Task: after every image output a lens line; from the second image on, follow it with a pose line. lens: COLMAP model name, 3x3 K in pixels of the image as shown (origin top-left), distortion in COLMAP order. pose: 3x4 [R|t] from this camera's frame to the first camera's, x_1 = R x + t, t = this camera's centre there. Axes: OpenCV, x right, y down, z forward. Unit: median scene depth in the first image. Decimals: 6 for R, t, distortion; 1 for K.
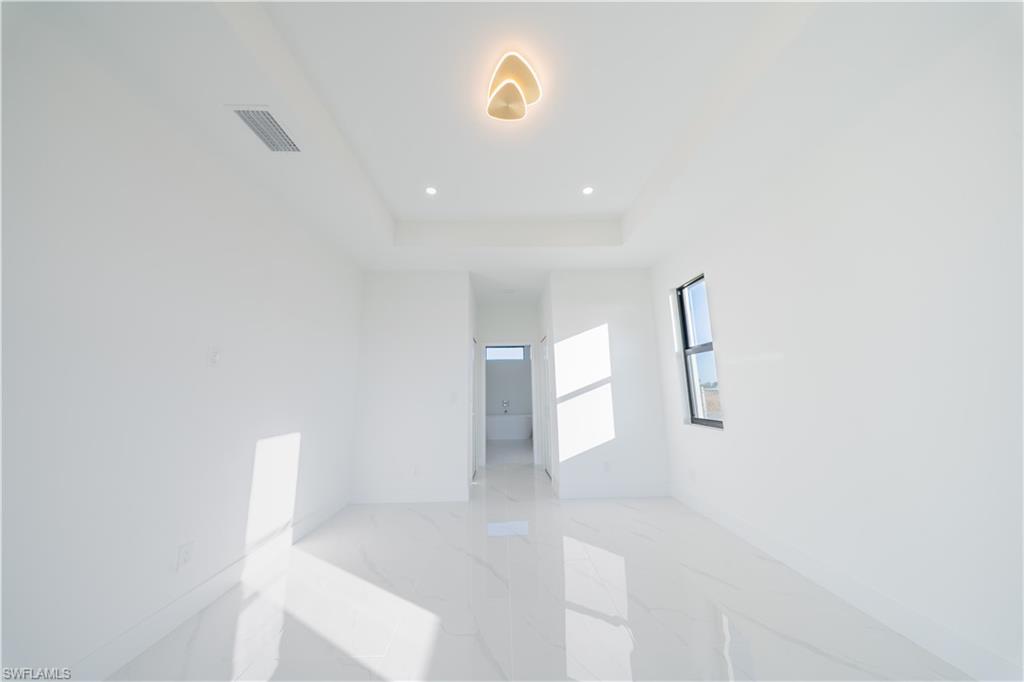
lens RADIAL K [[300.1, 0, 509.9], [0, 300.1, 345.4], [0, 0, 1]] dist [-0.000031, -0.000022]
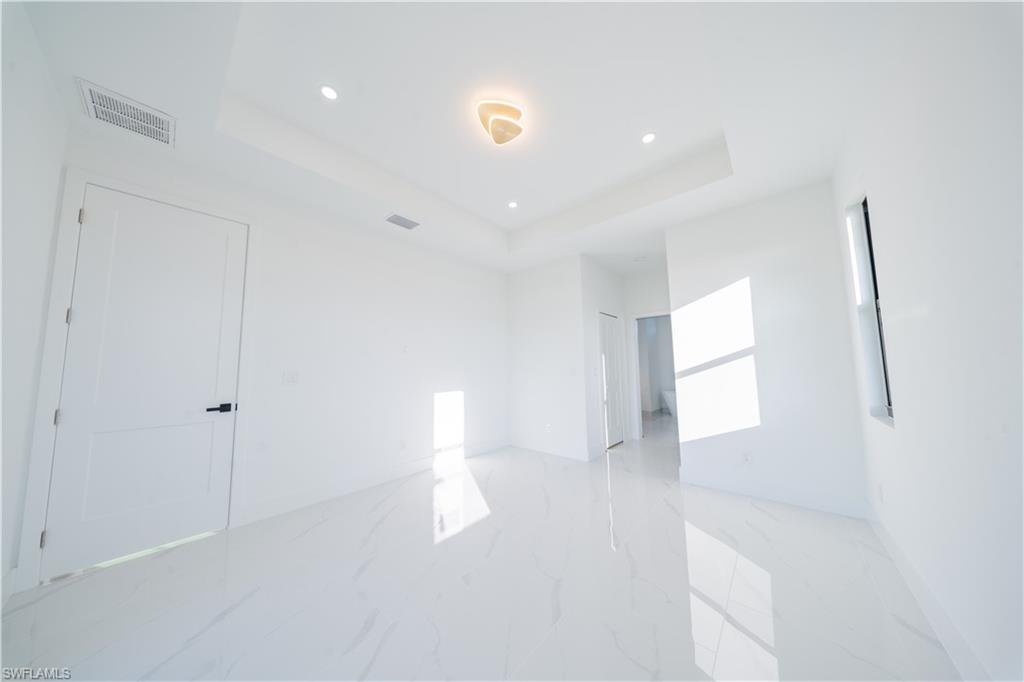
lens RADIAL K [[300.1, 0, 509.9], [0, 300.1, 345.4], [0, 0, 1]] dist [-0.000031, -0.000022]
pose [[0.732486, -0.046265, -0.679209, 0.433709], [0.108867, 0.992809, 0.049780, -0.005101], [0.672021, -0.110406, 0.732255, 0.021083]]
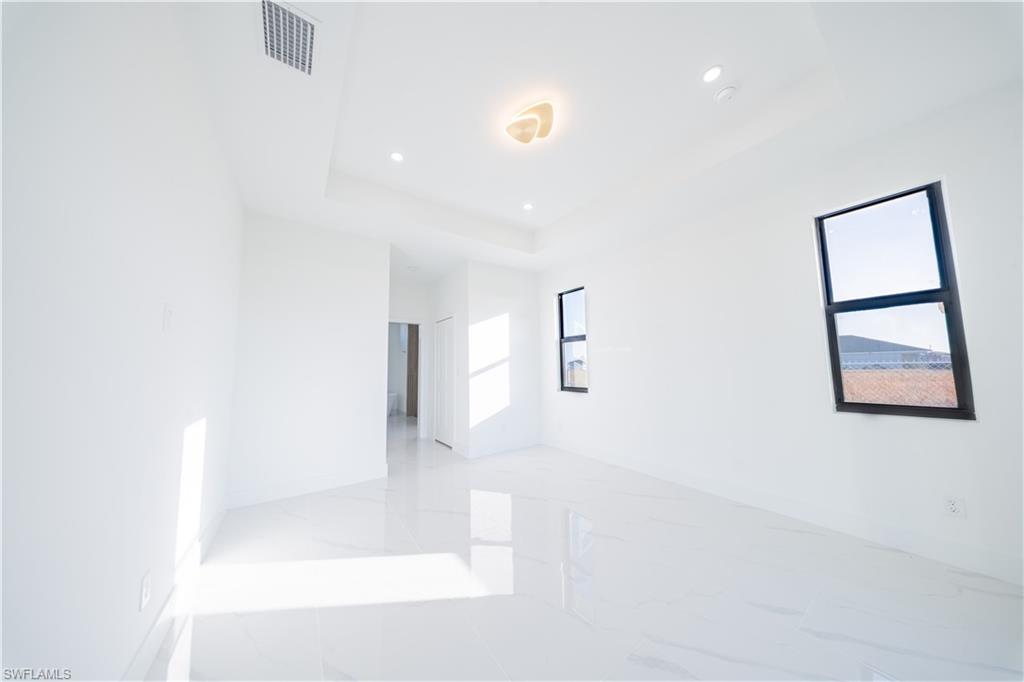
lens RADIAL K [[295.8, 0, 505.3], [0, 295.8, 341.4], [0, 0, 1]] dist [-0.000206, -0.000002]
pose [[0.835984, 0.054531, 0.546038, -0.374140], [-0.081996, 0.996292, 0.026040, 0.011985], [-0.542594, -0.066542, 0.837355, -0.009291]]
